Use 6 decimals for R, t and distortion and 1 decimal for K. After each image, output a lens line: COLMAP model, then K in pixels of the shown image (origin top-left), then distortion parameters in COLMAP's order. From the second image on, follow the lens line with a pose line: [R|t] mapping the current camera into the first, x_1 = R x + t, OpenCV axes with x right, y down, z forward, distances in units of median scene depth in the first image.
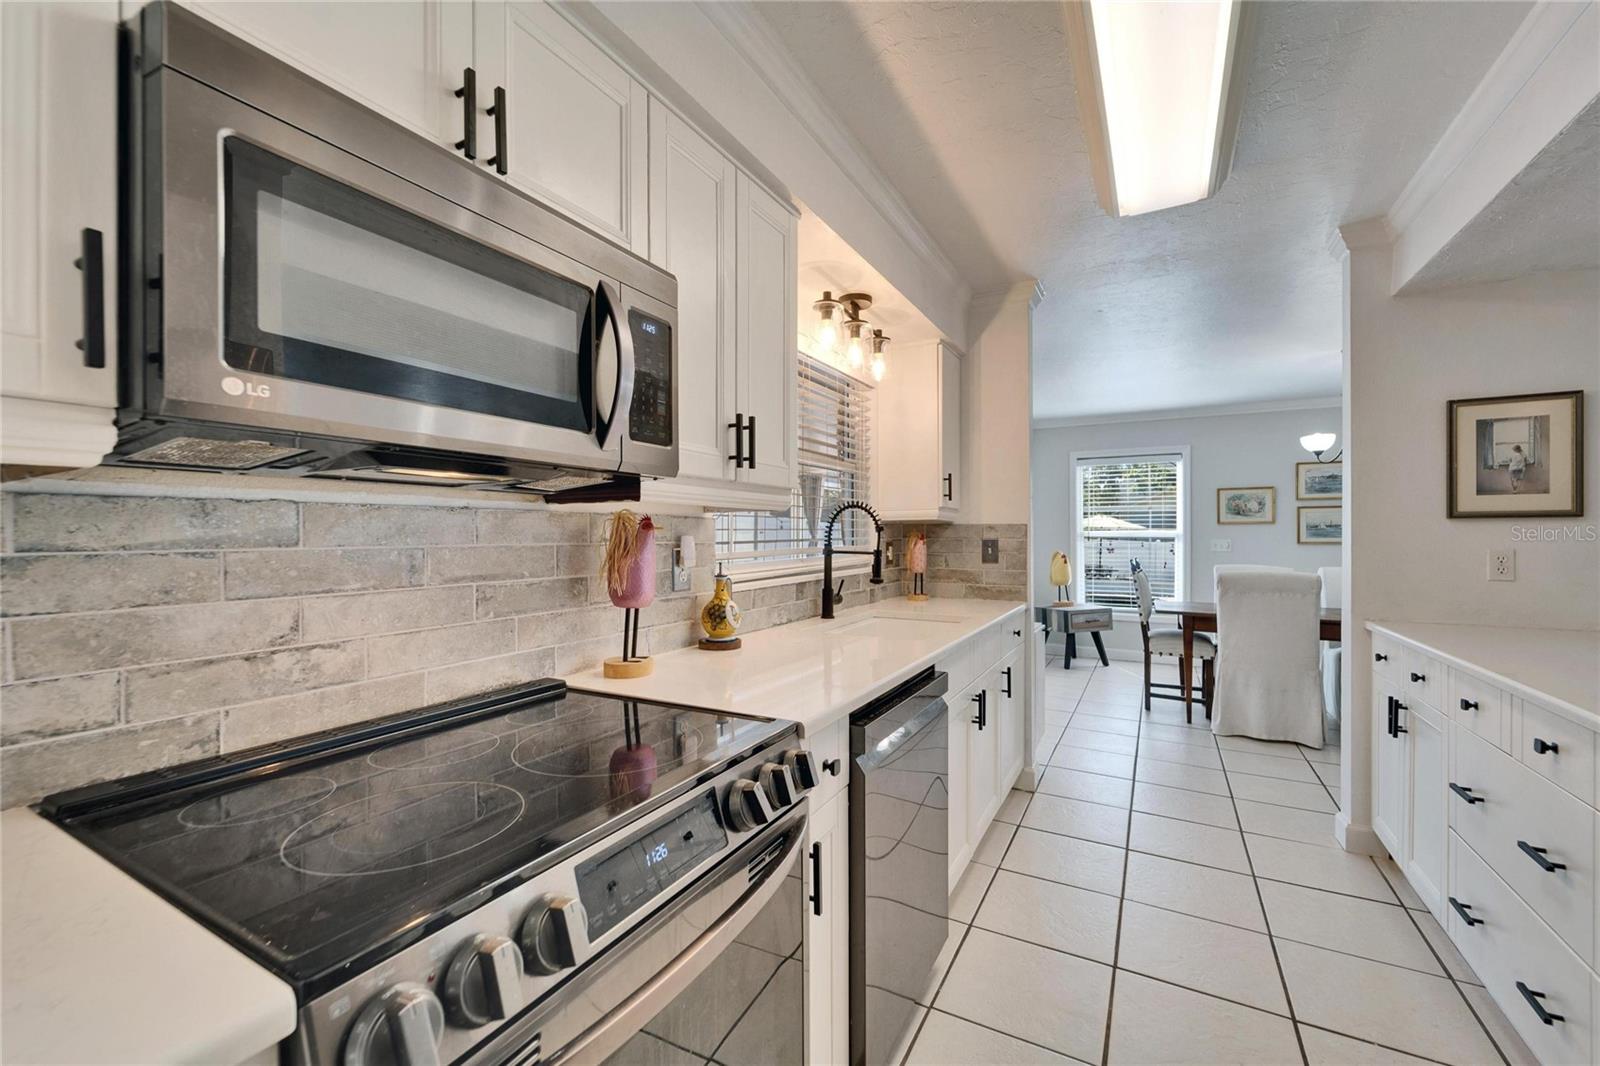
lens RADIAL K [[653.8, 0, 794.1], [0, 653.8, 532.6], [0, 0, 1]] dist [0.003368, -0.000479]
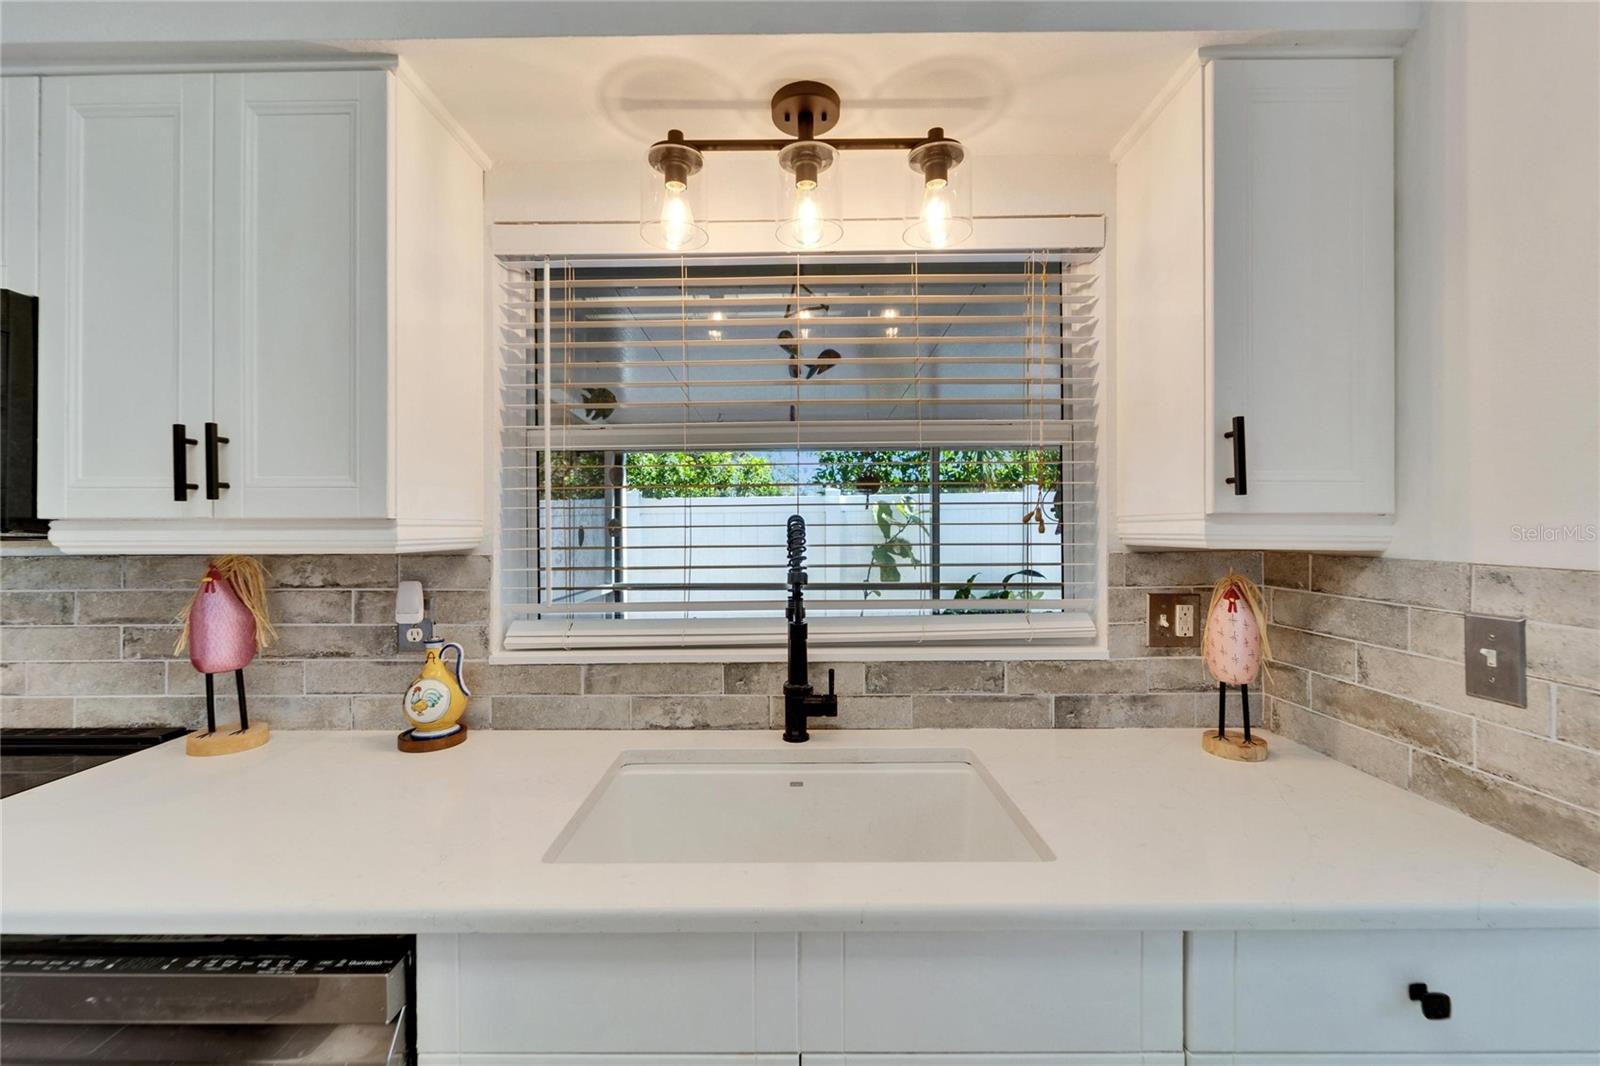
lens RADIAL K [[653.8, 0, 798.9], [0, 653.8, 526.0], [0, 0, 1]] dist [0.003368, -0.000479]
pose [[0.479887, -0.000093, -0.877330, 0.549707], [0.006889, 0.999970, 0.003663, -0.045398], [0.877303, -0.007802, 0.479873, 0.800766]]
